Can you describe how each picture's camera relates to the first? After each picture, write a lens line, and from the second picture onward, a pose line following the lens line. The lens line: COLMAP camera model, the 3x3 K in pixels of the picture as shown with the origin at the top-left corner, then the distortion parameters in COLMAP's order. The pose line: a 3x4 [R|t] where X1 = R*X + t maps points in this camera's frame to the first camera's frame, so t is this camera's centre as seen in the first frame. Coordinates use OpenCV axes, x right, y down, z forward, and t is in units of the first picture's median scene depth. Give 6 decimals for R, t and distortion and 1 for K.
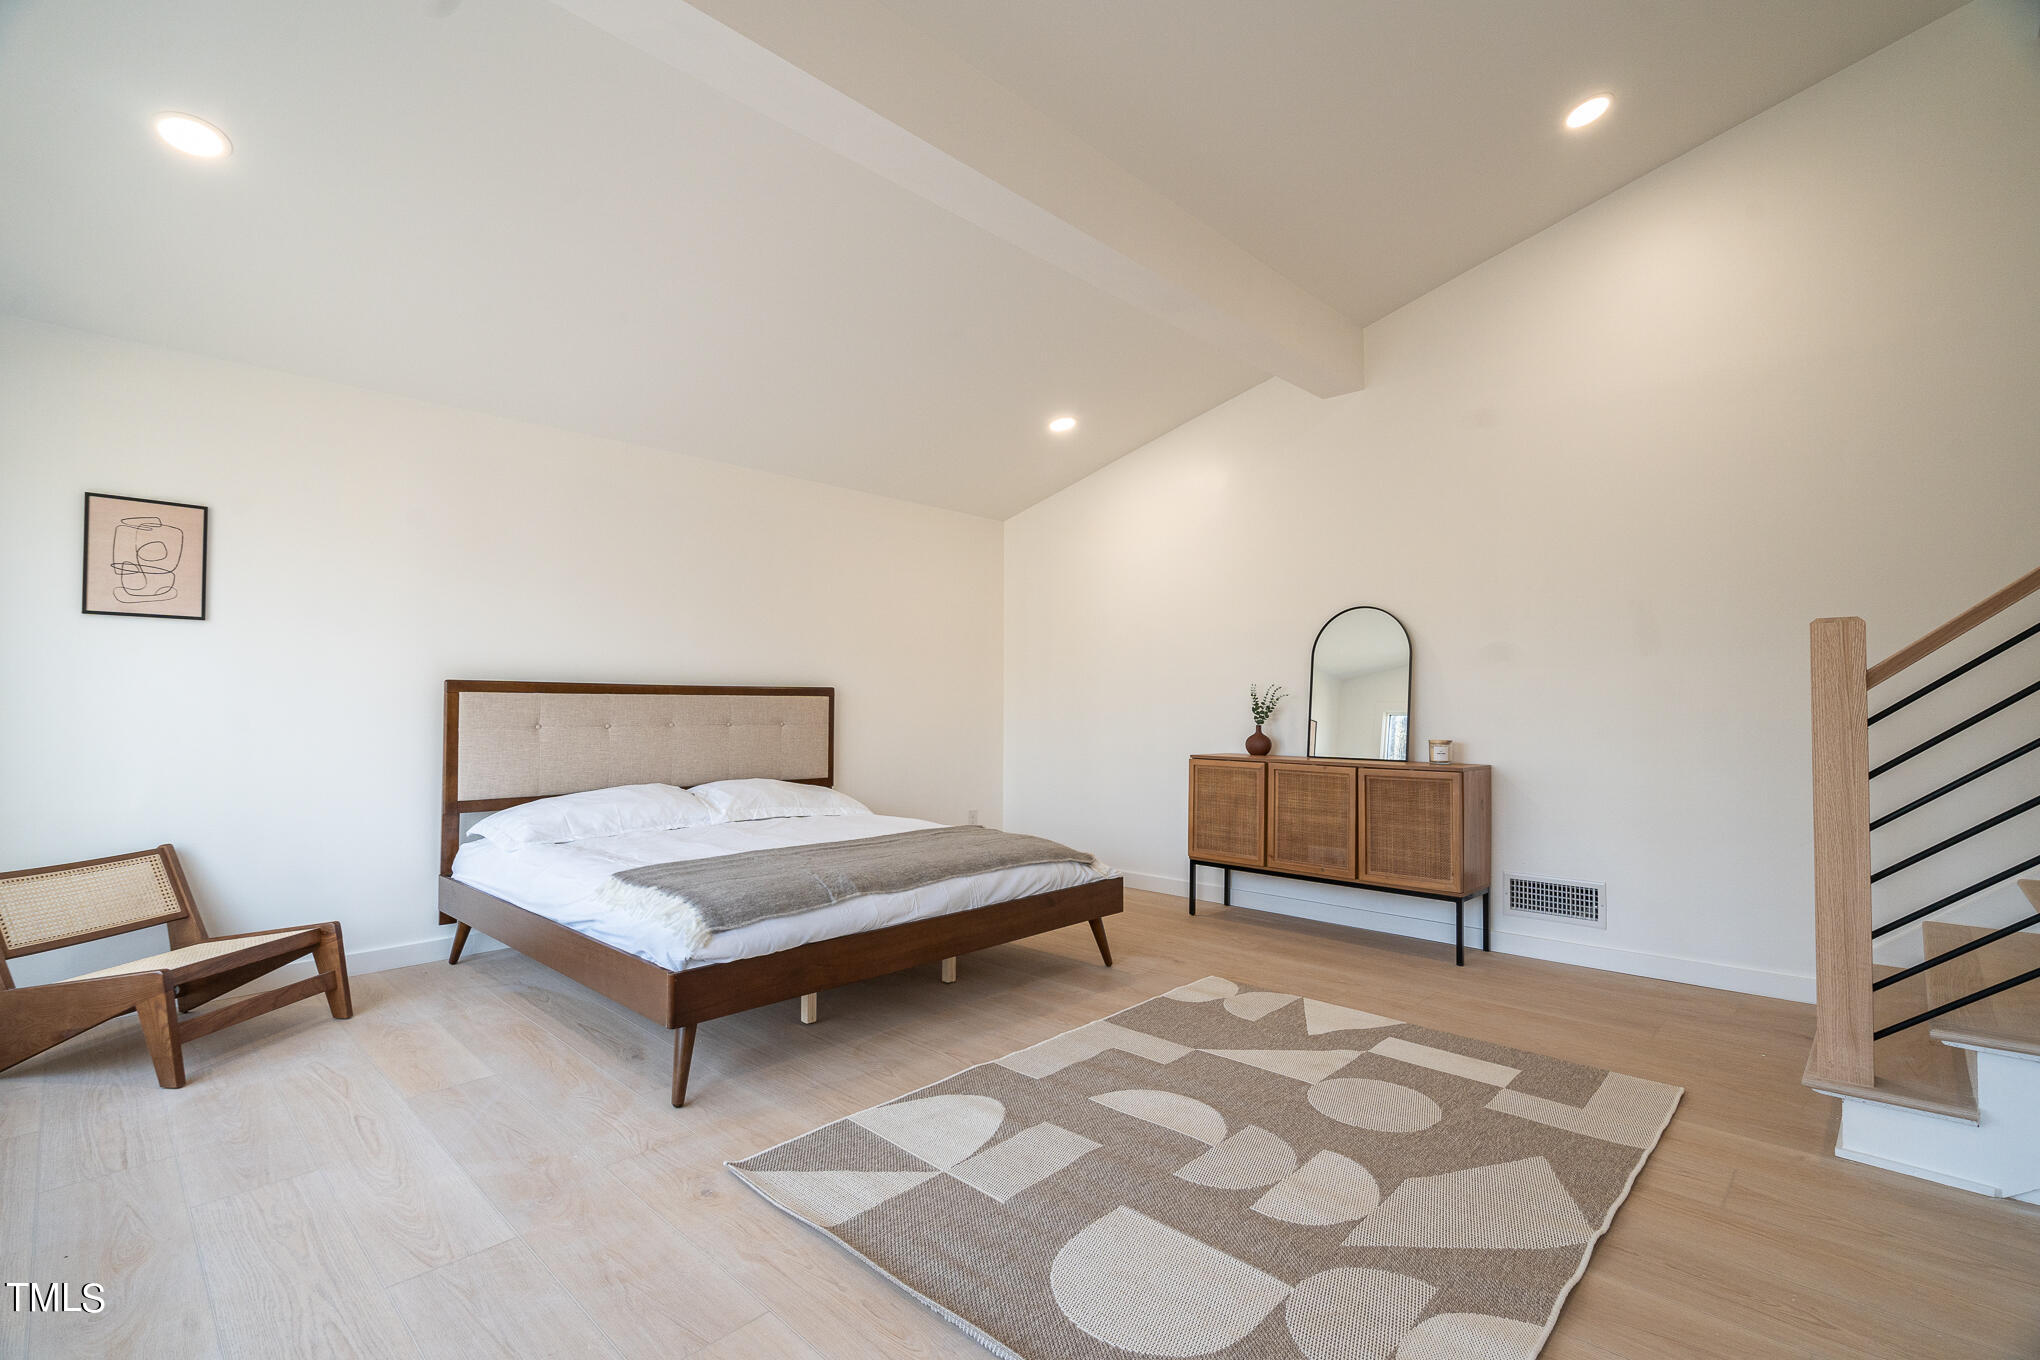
lens RADIAL K [[918.7, 0, 1020.0], [0, 918.7, 680.0], [0, 0, 1]] dist [-0.004844, 0.000072]
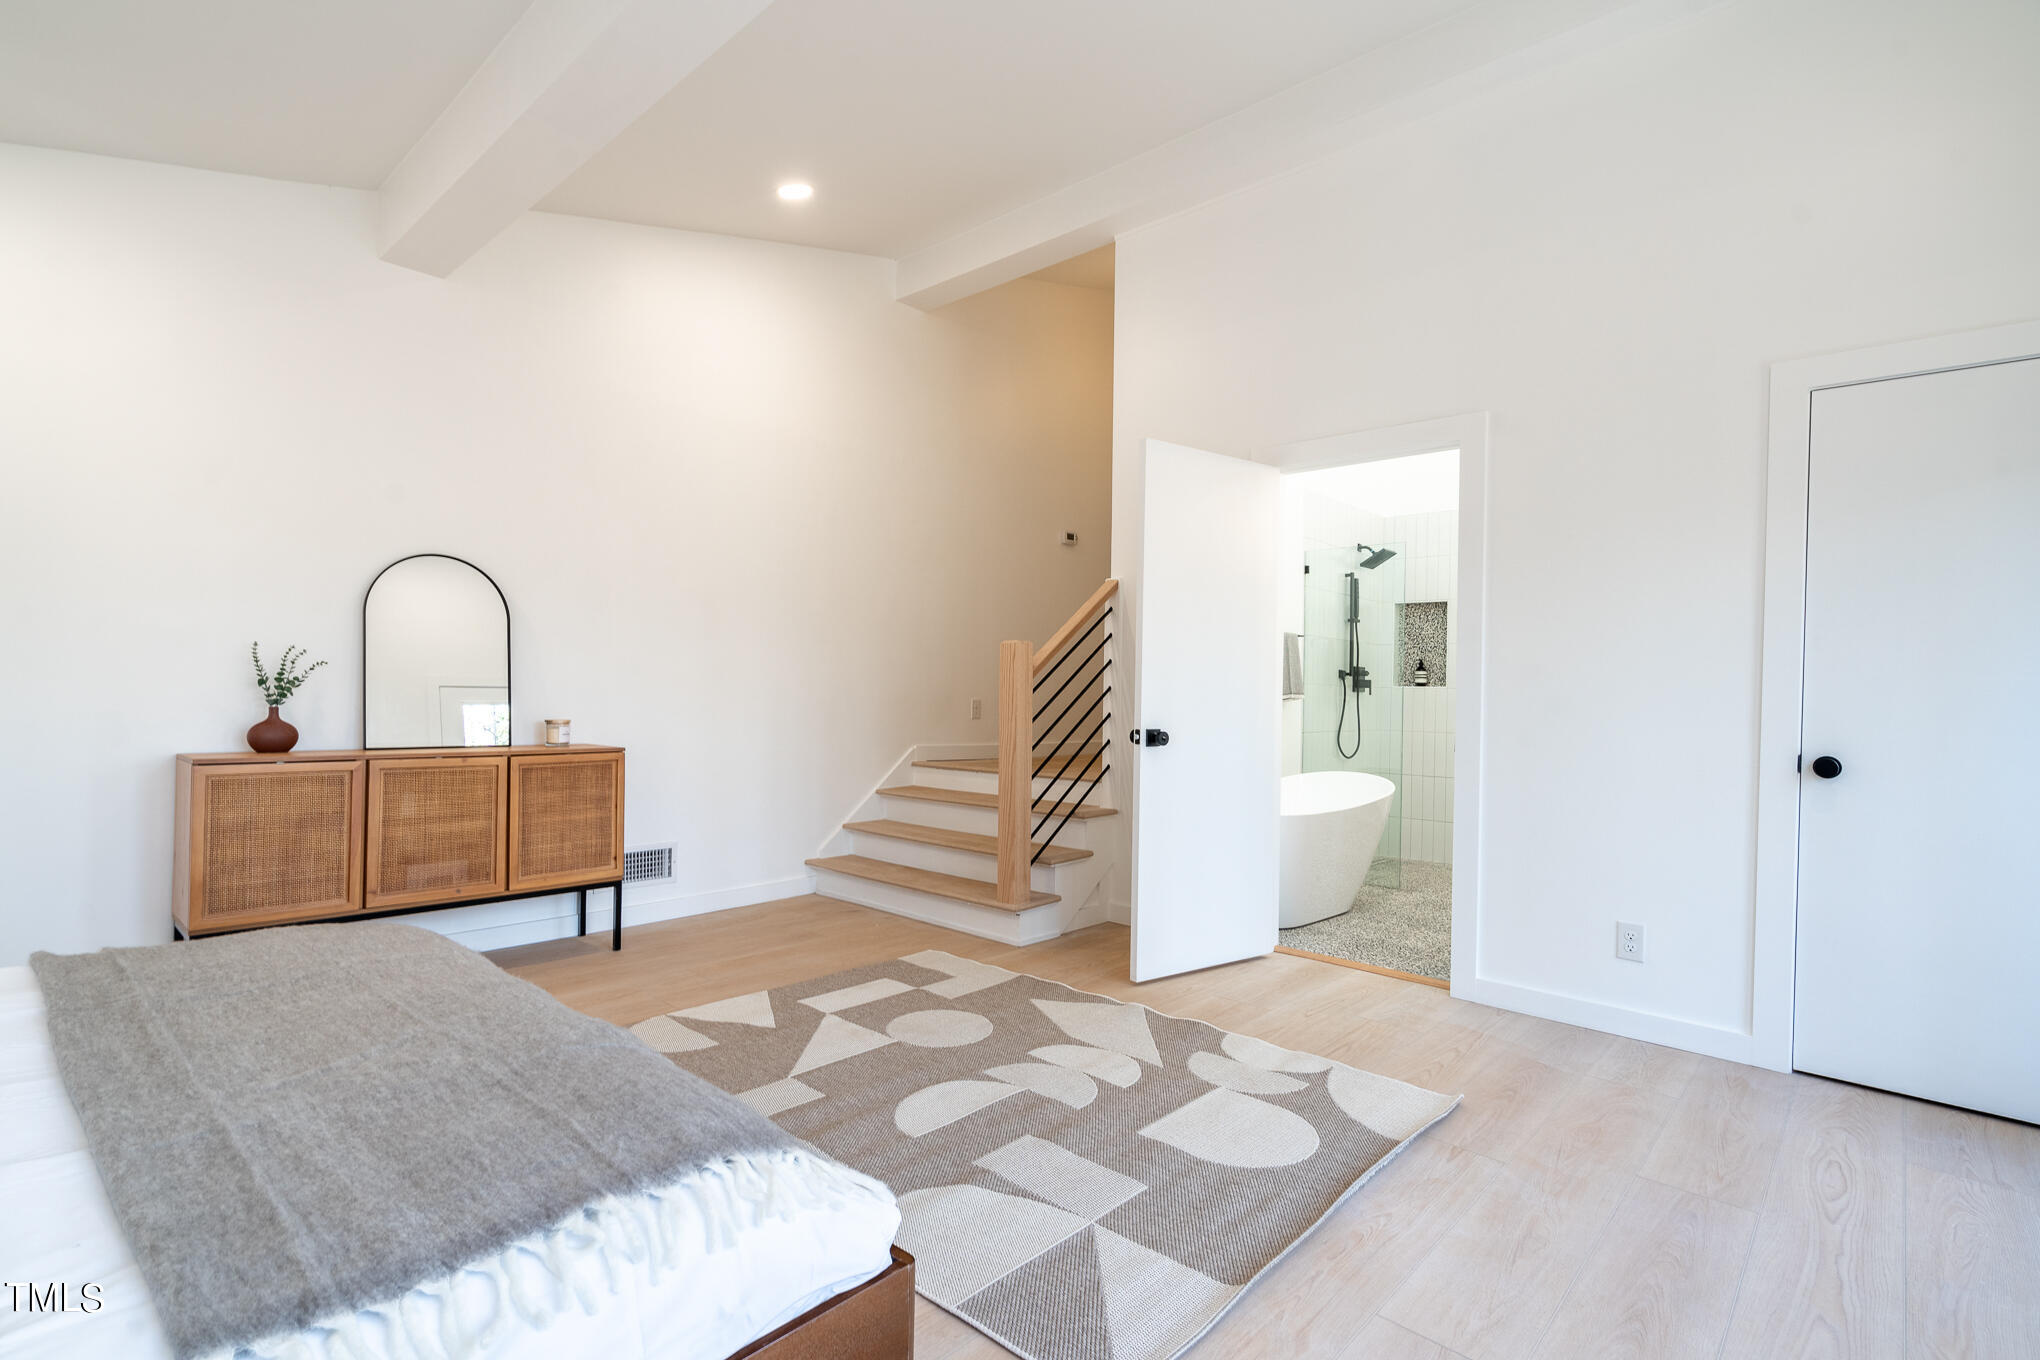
lens RADIAL K [[965.0, 0, 1020.0], [0, 965.0, 680.0], [0, 0, 1]] dist [-0.002651, -0.000155]
pose [[-0.023280, 0.007732, 0.999699, -0.624853], [-0.047495, 0.998832, -0.008831, 0.015485], [-0.998600, -0.047687, -0.022885, 0.687402]]
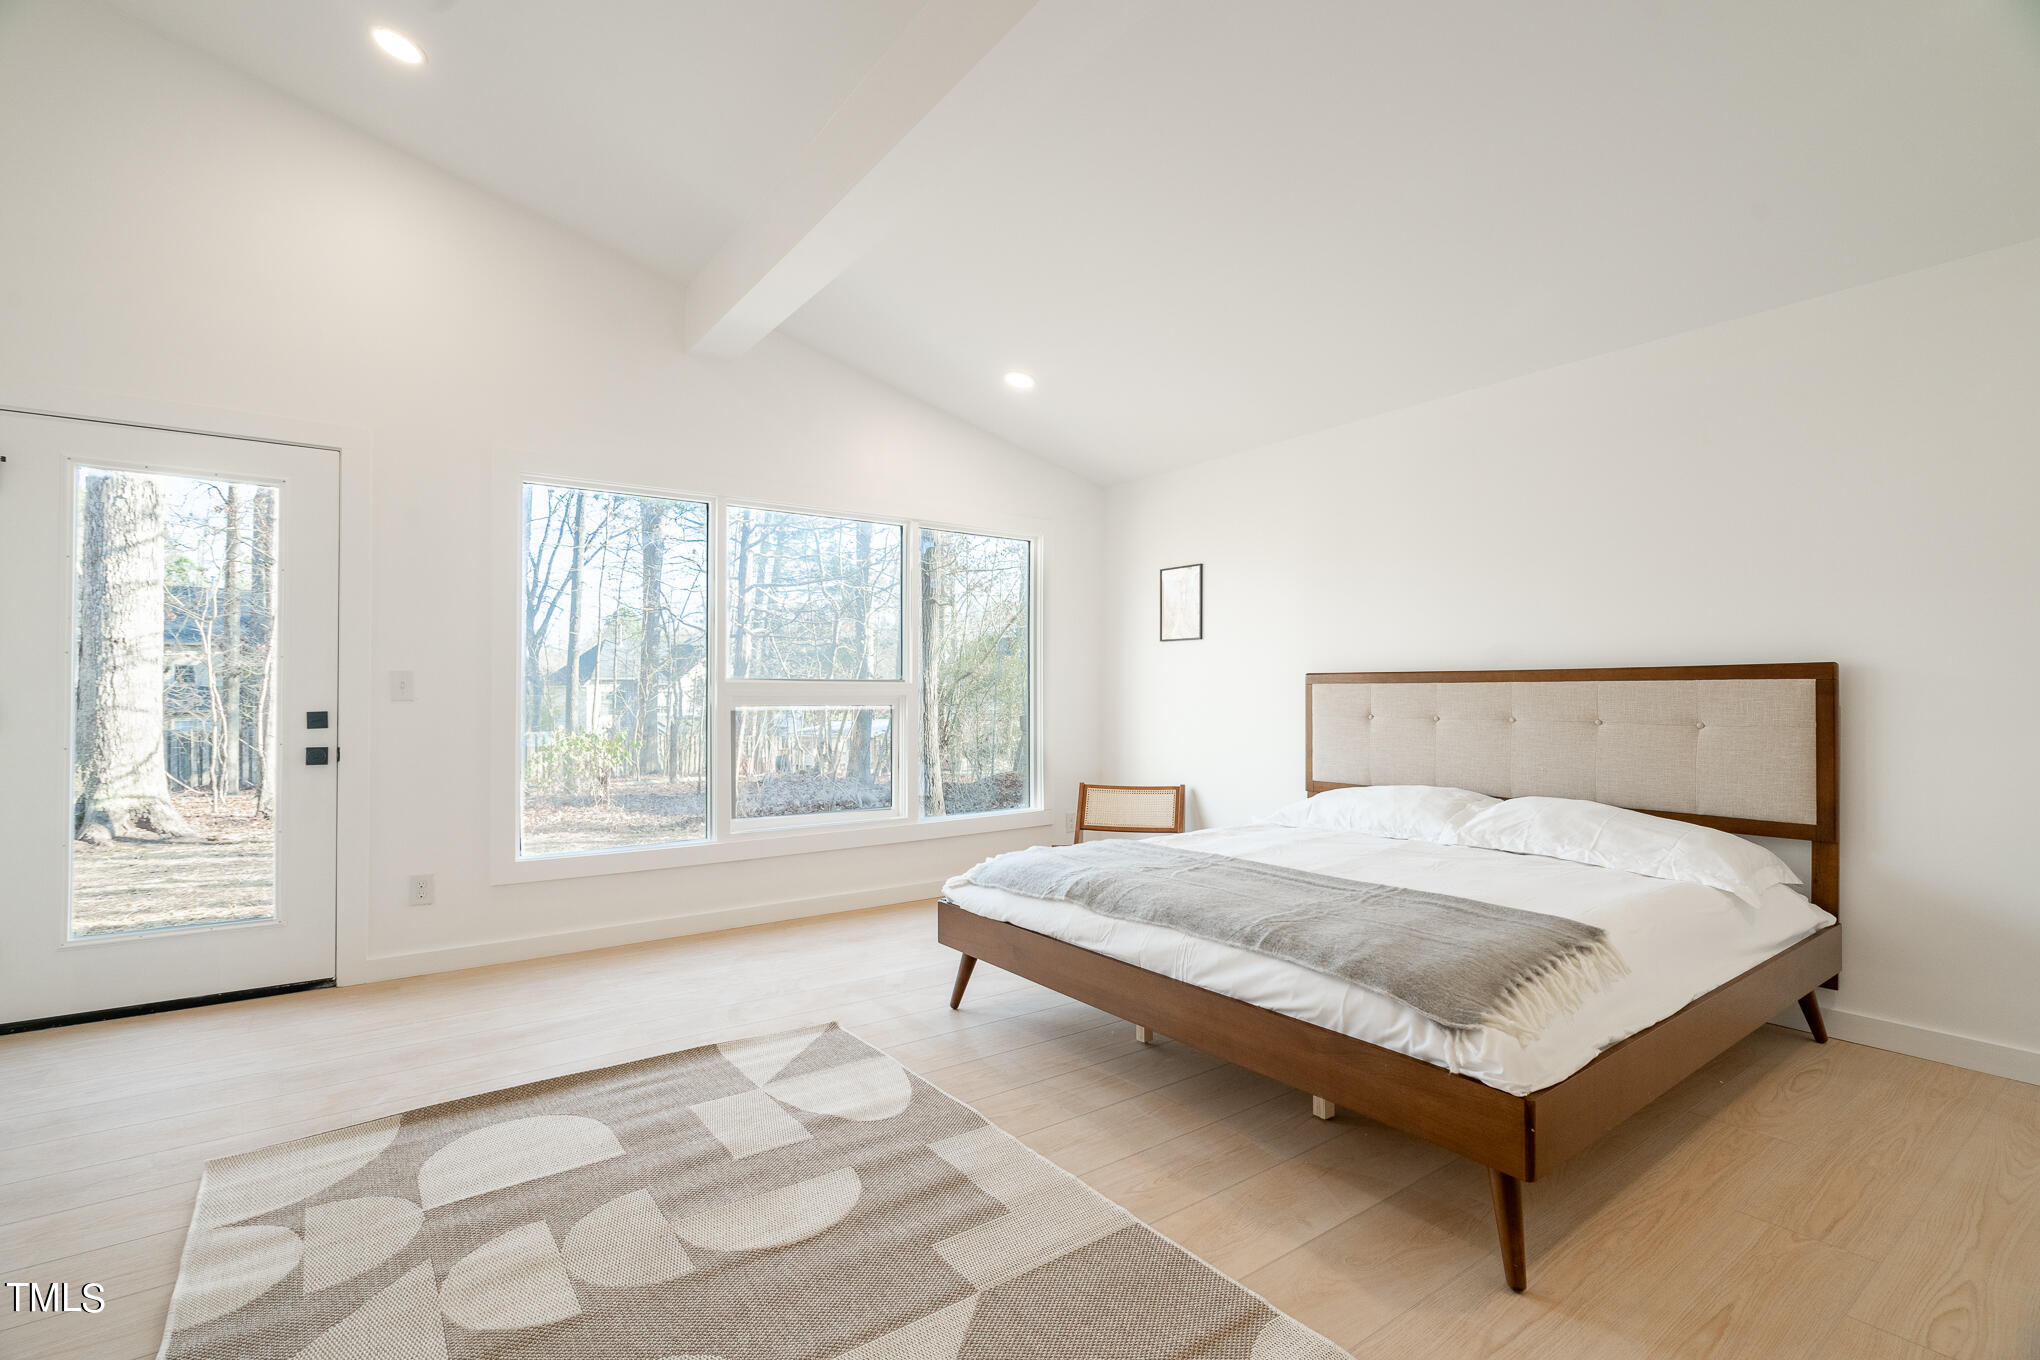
lens RADIAL K [[918.7, 0, 1020.0], [0, 918.7, 680.0], [0, 0, 1]] dist [-0.004844, 0.000072]
pose [[-0.167721, -0.019222, -0.985647, 0.639701], [0.028596, 0.999294, -0.024354, 0.028916], [0.985420, -0.032271, -0.167053, 0.952414]]
